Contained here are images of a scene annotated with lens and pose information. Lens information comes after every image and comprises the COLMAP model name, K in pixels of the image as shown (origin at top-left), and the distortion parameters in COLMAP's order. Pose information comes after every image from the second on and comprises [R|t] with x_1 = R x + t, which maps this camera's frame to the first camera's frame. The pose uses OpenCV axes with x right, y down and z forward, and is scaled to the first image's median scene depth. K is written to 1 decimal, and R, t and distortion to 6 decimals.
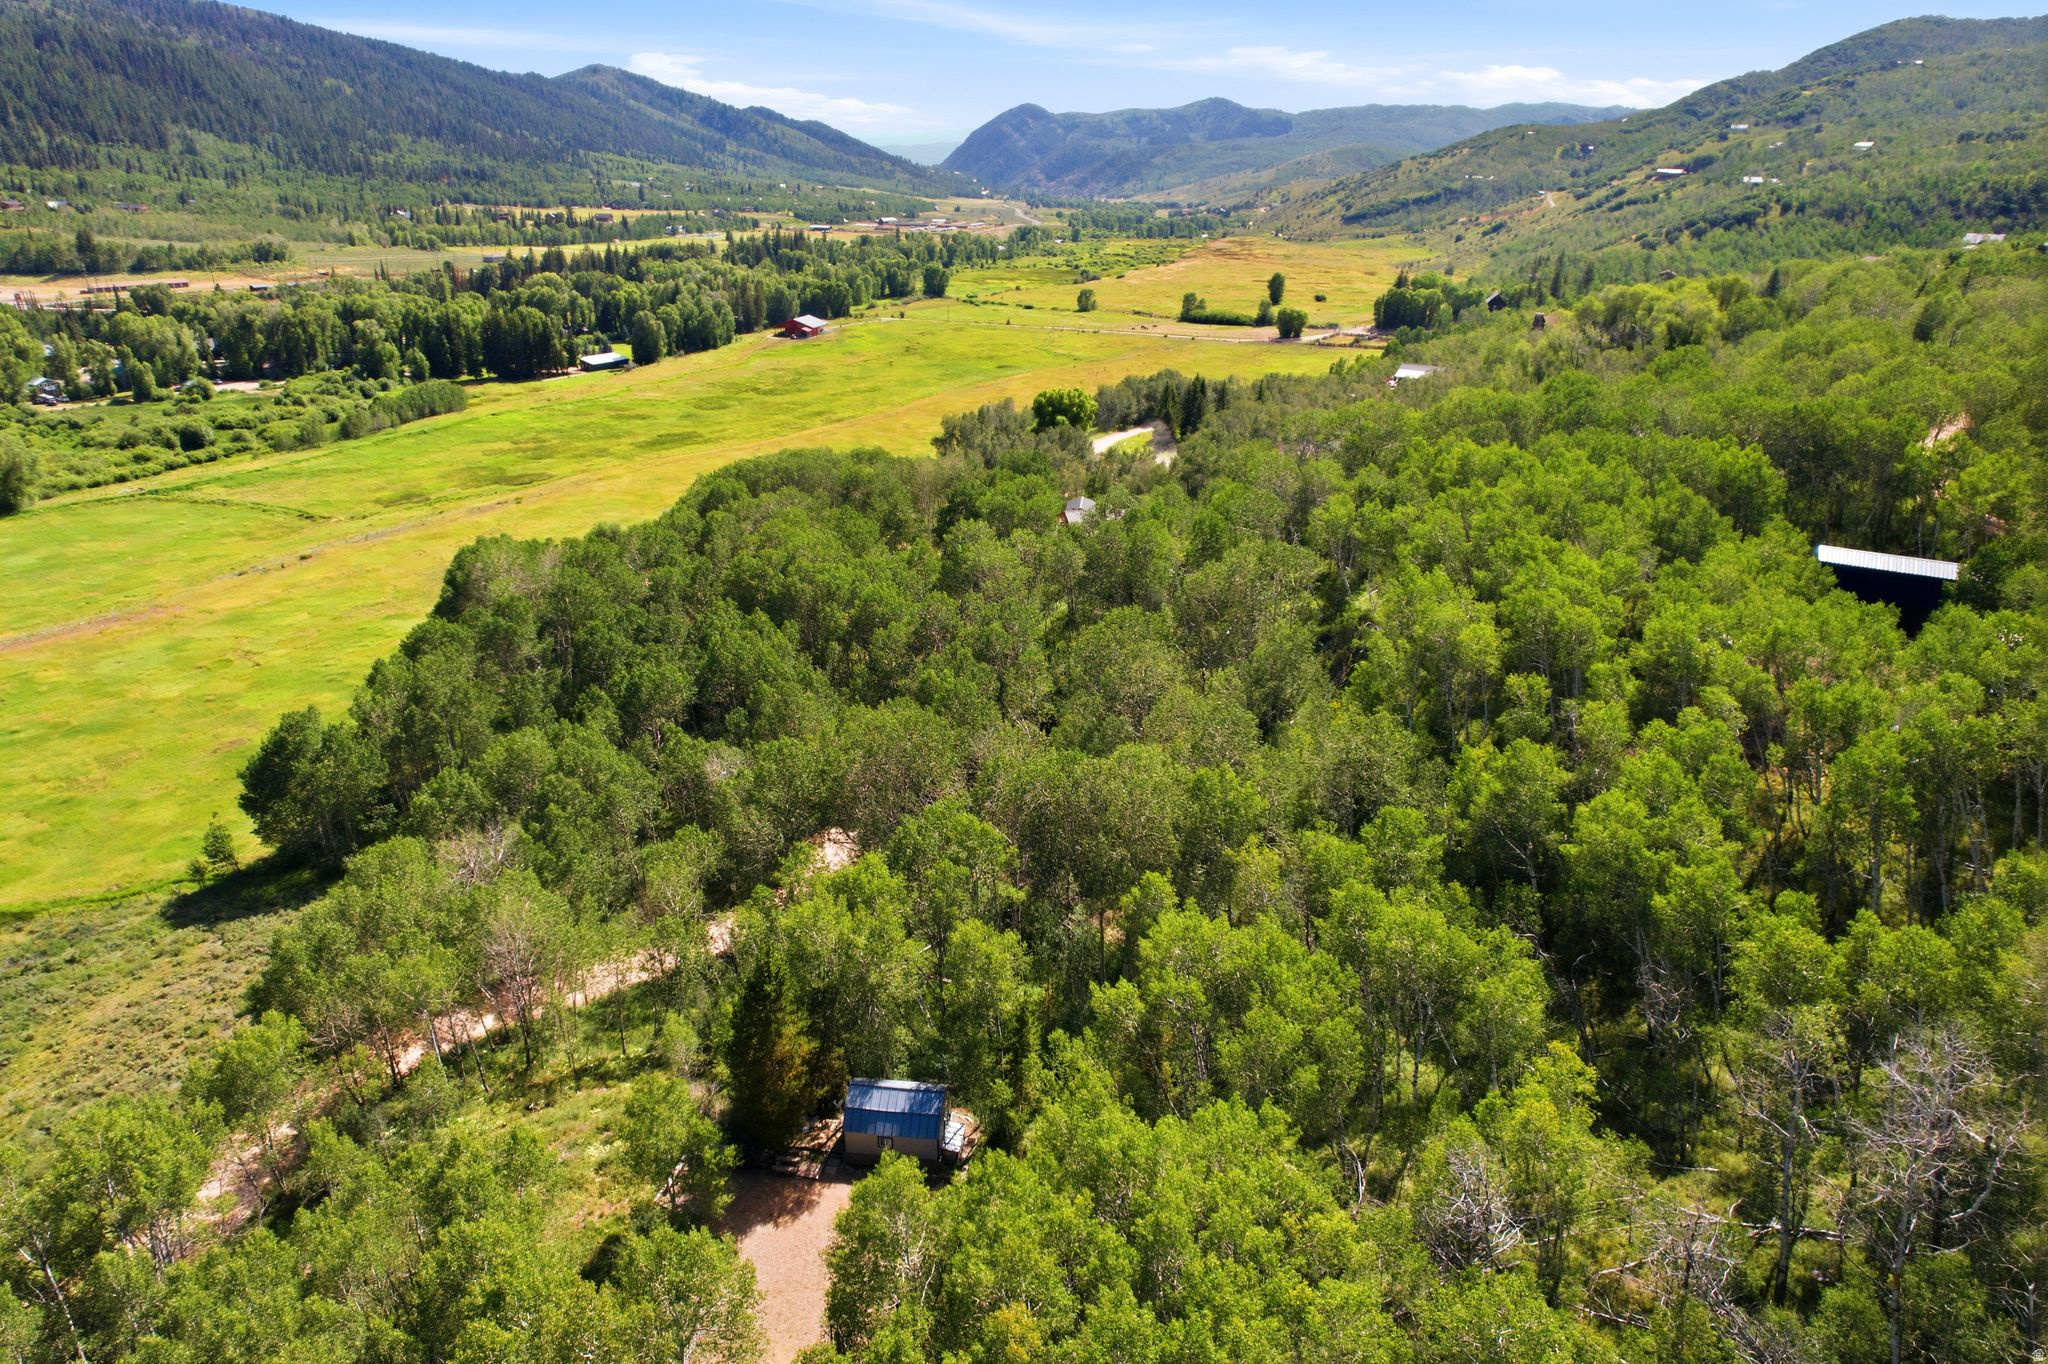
lens RADIAL K [[1302.2, 0, 1020.1], [0, 1302.2, 686.5], [0, 0, 1]] dist [-0.072593, 0.067014]
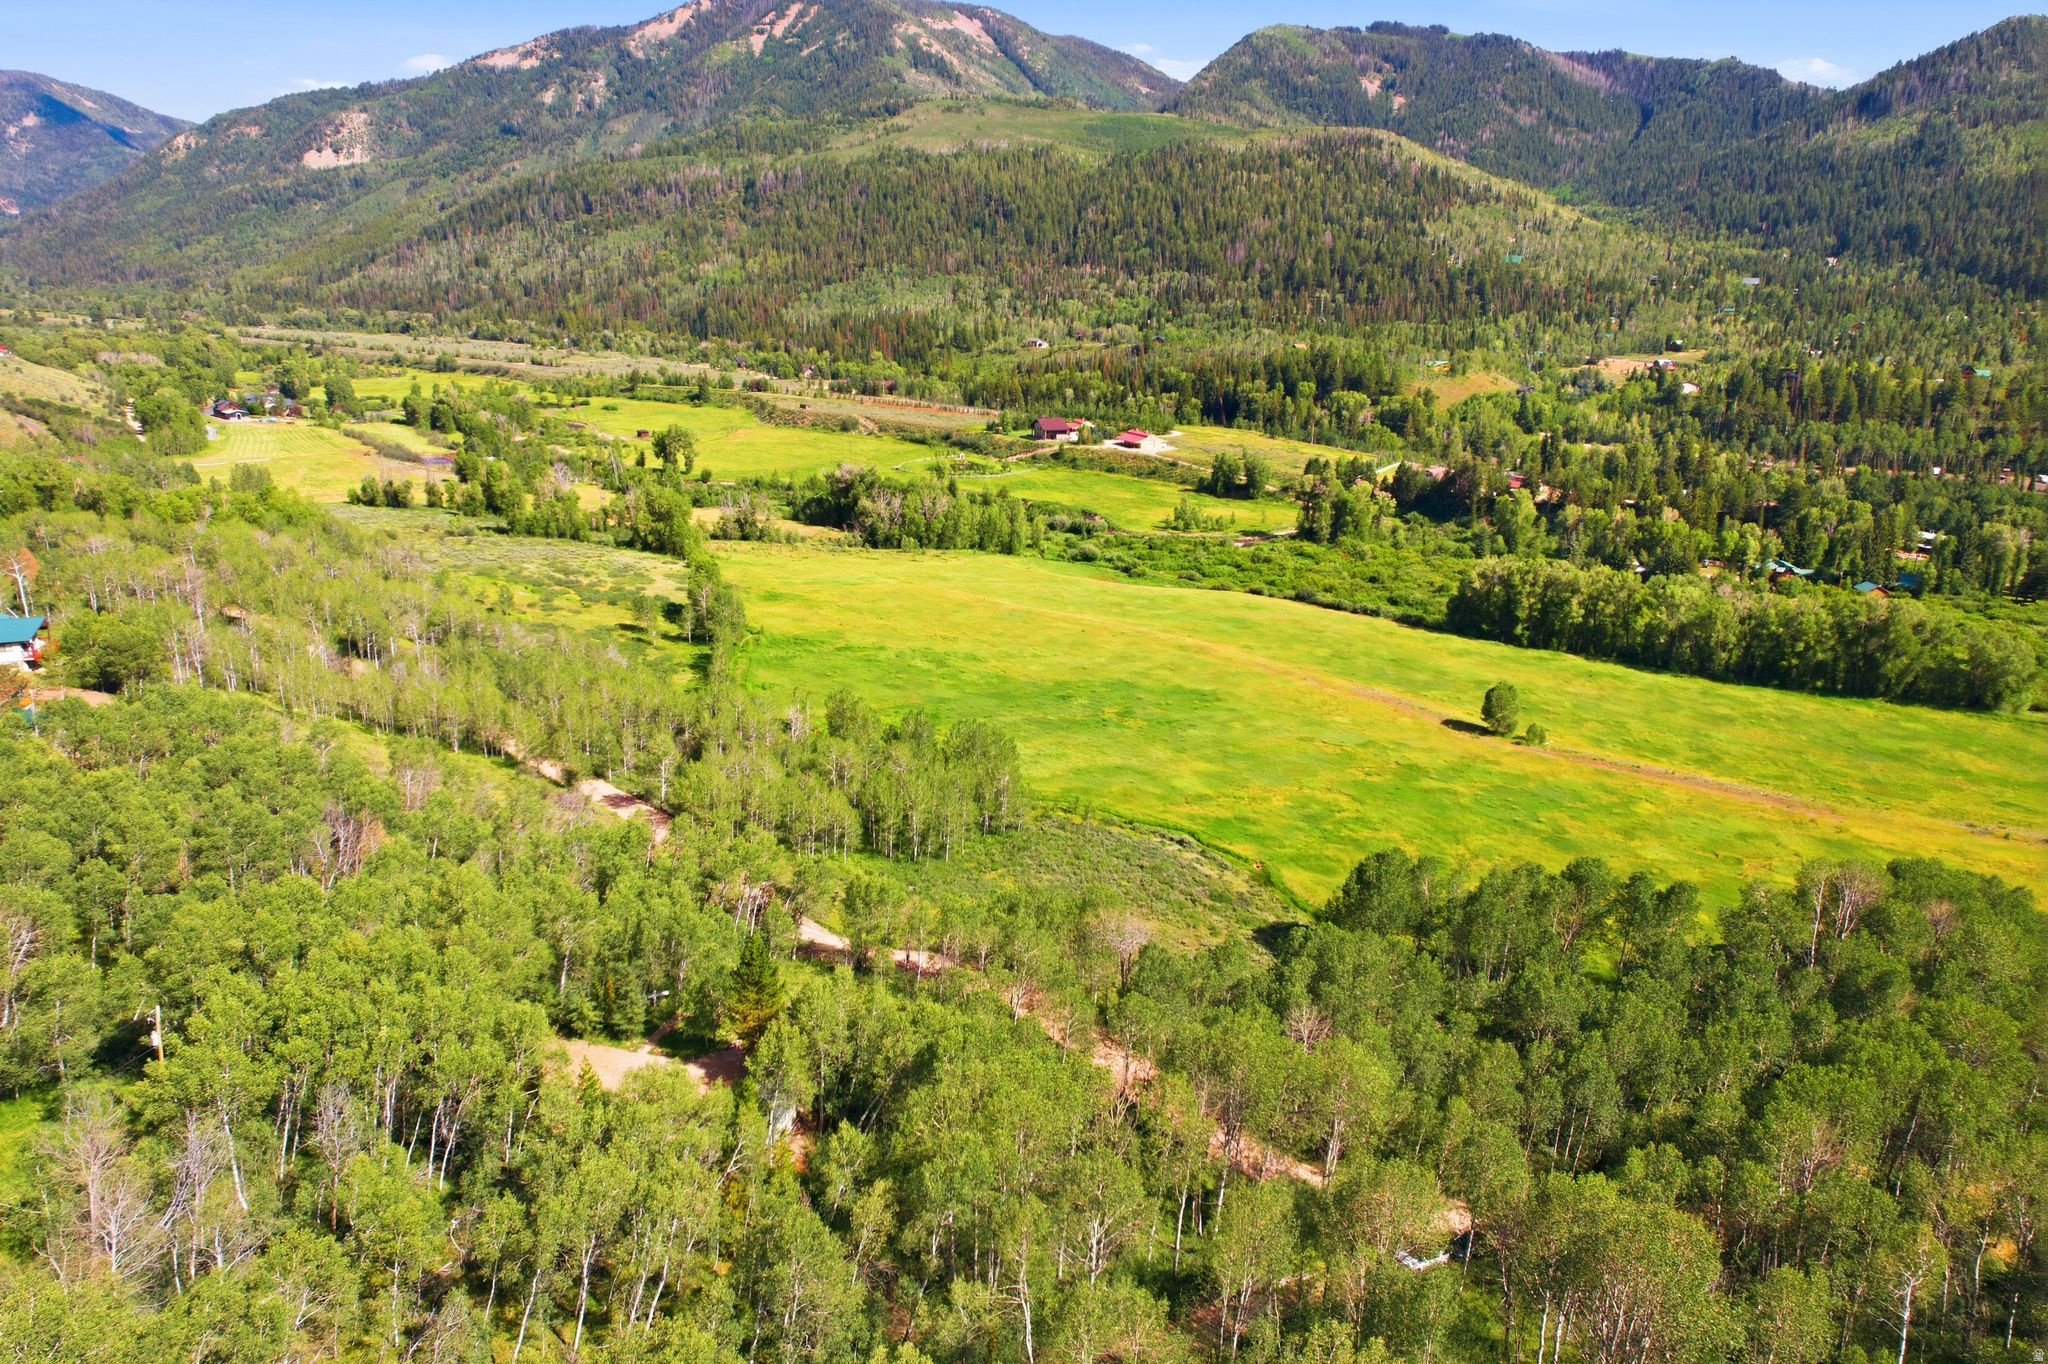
lens RADIAL K [[1302.2, 0, 1026.5], [0, 1302.2, 698.4], [0, 0, 1]] dist [-0.072593, 0.067014]
pose [[-0.080299, 0.283904, -0.955484, 0.108855], [-0.395467, 0.870833, 0.291986, -0.058189], [0.914963, 0.401309, 0.042347, 0.099598]]
